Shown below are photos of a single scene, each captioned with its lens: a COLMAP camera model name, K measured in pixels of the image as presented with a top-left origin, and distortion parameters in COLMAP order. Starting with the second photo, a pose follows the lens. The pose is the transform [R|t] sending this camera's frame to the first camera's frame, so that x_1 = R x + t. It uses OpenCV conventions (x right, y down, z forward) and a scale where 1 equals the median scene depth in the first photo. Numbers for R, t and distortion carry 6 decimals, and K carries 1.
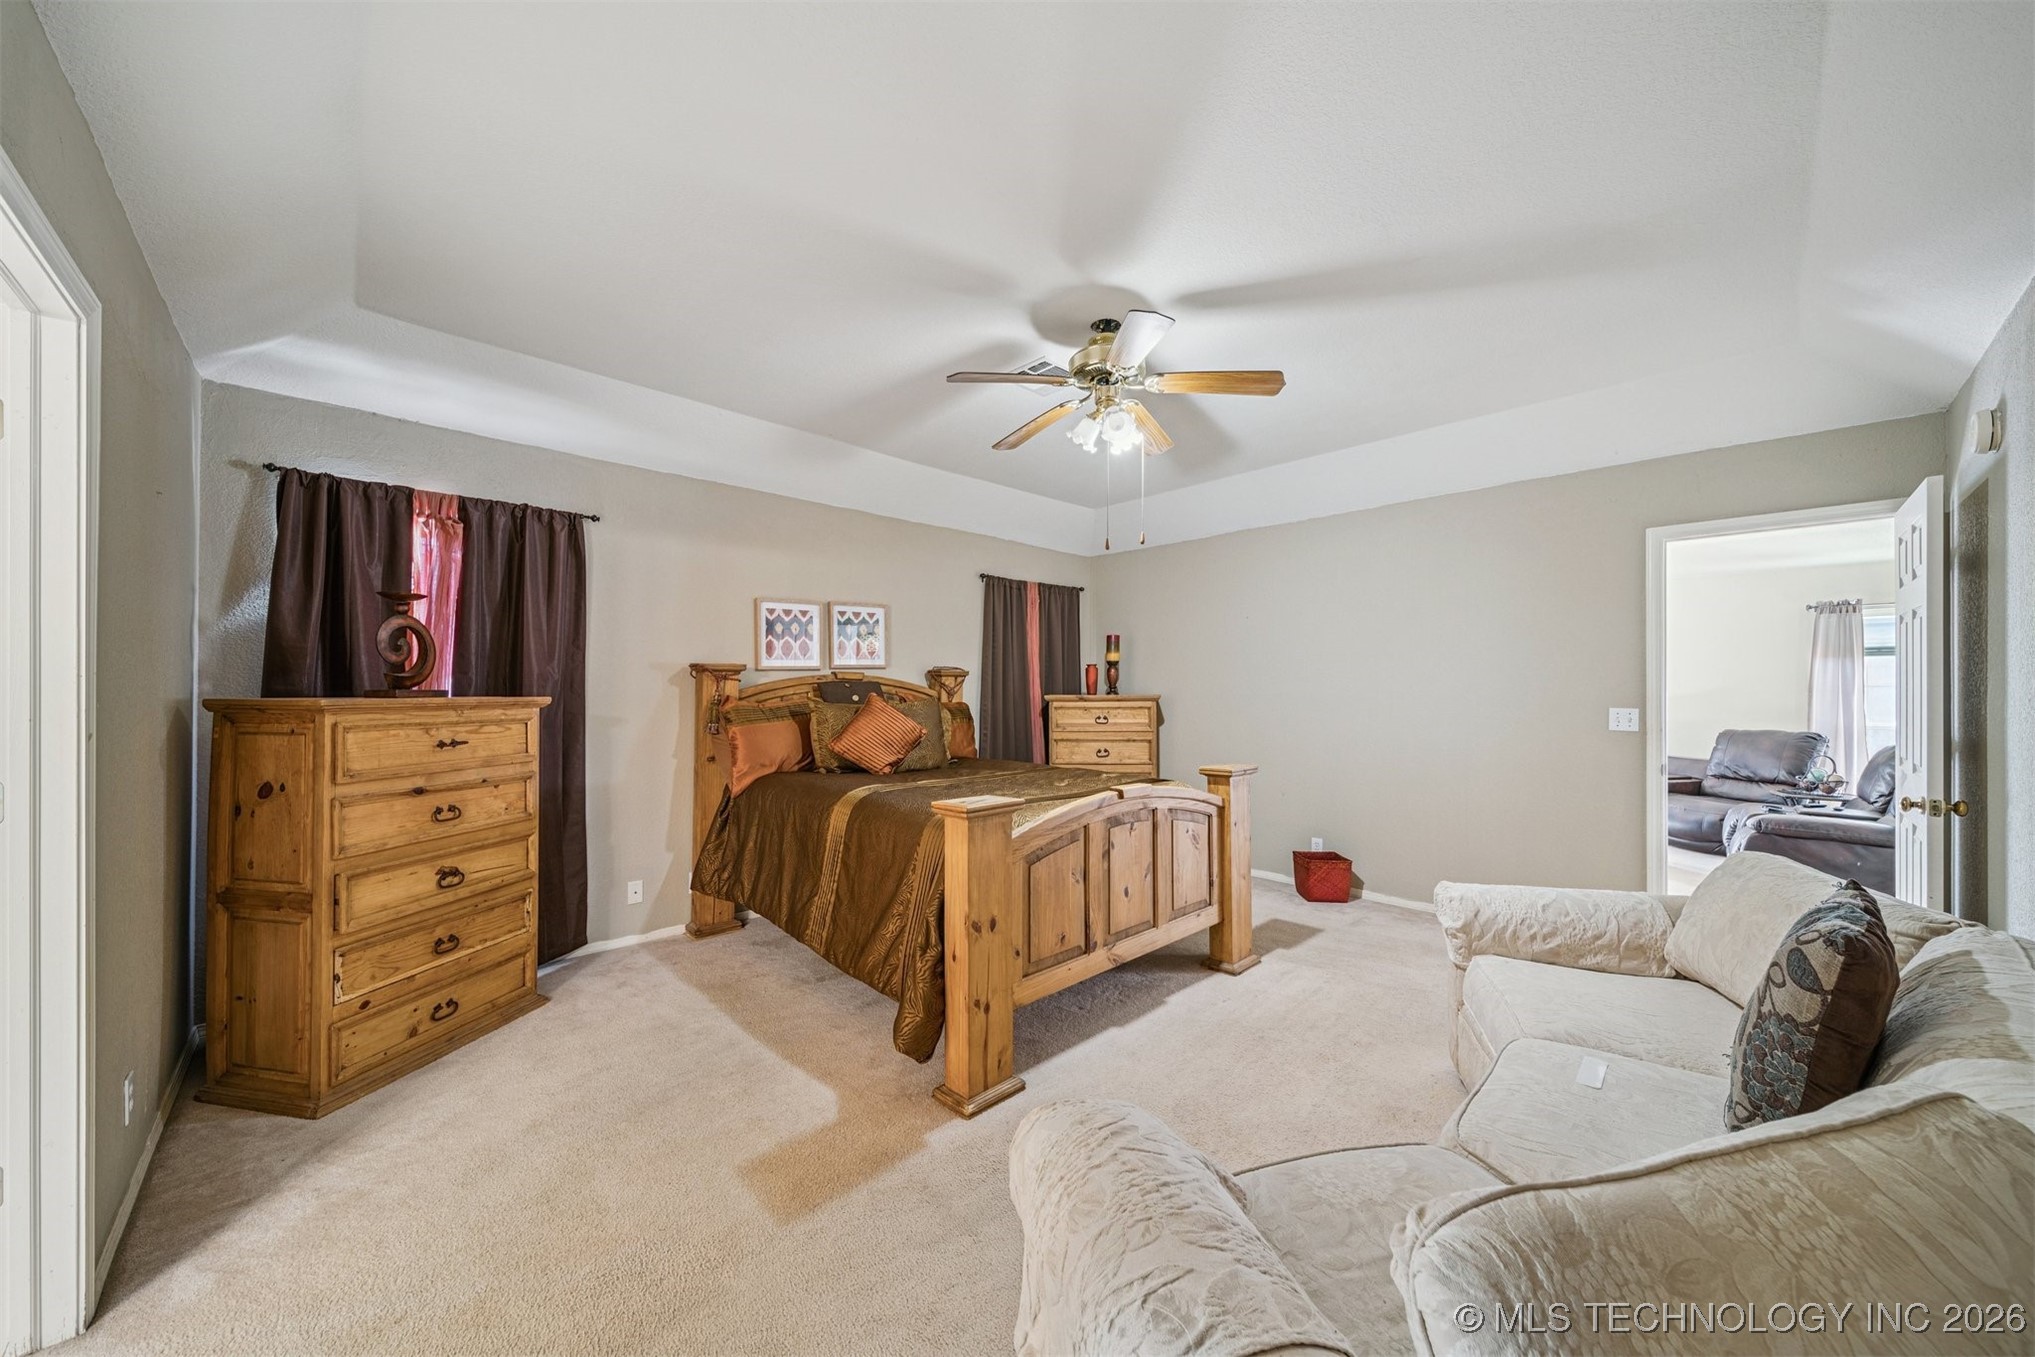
lens RADIAL K [[711.5, 0, 1016.4], [0, 711.5, 685.9], [0, 0, 1]] dist [-0.000883, -0.000069]
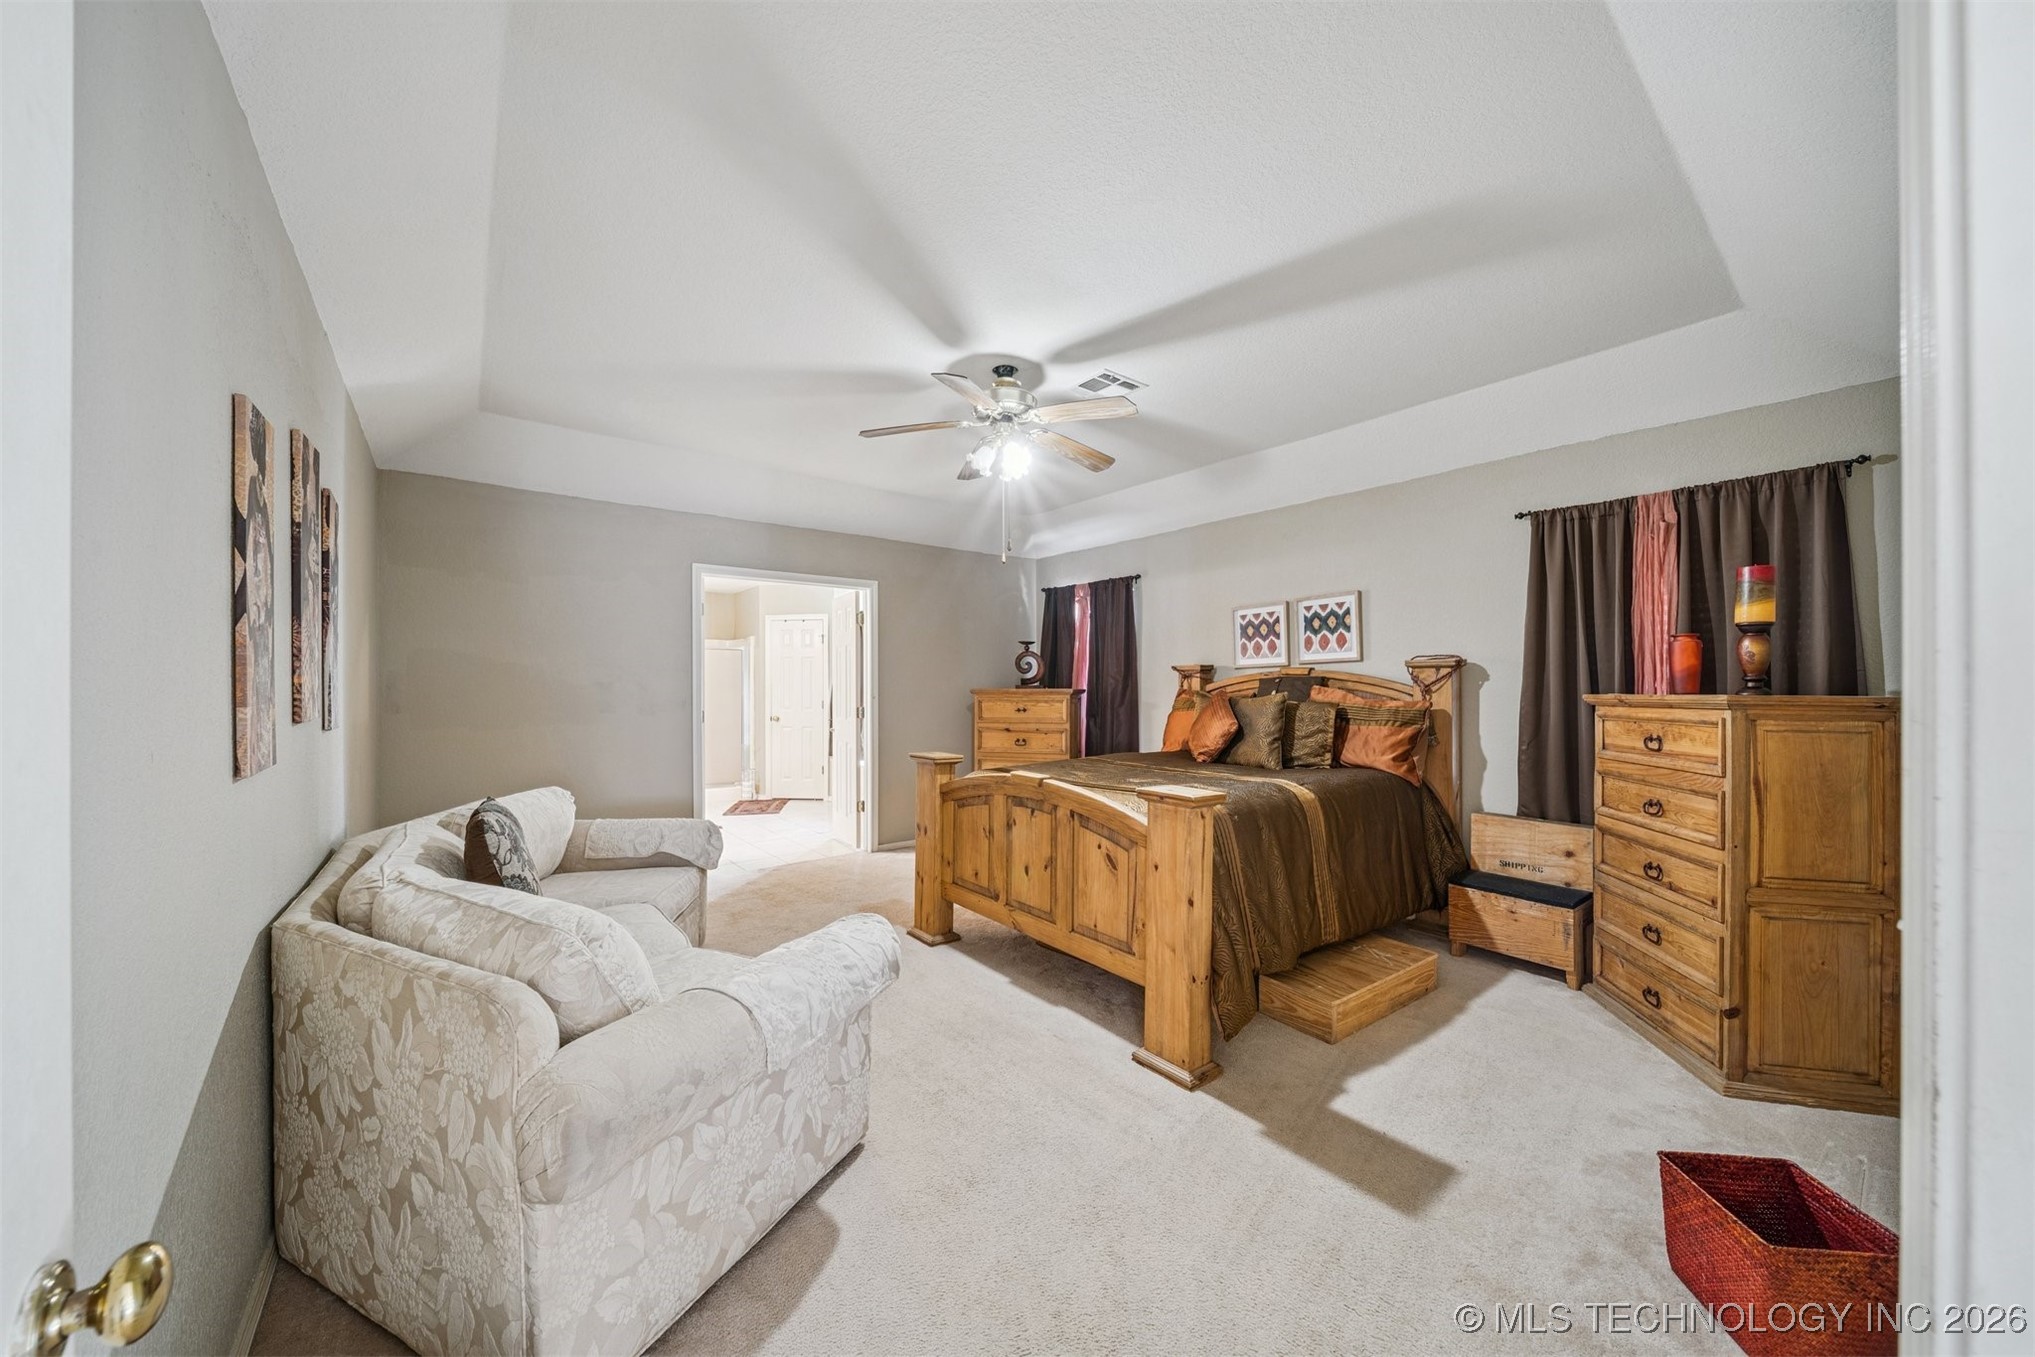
lens RADIAL K [[723.0, 0, 1019.9], [0, 723.0, 683.3], [0, 0, 1]] dist [-0.001110, -0.000162]
pose [[-0.099888, -0.004582, -0.994988, 1.132984], [0.002577, 0.999985, -0.004863, 0.009097], [0.994995, -0.003050, -0.099875, 0.995845]]
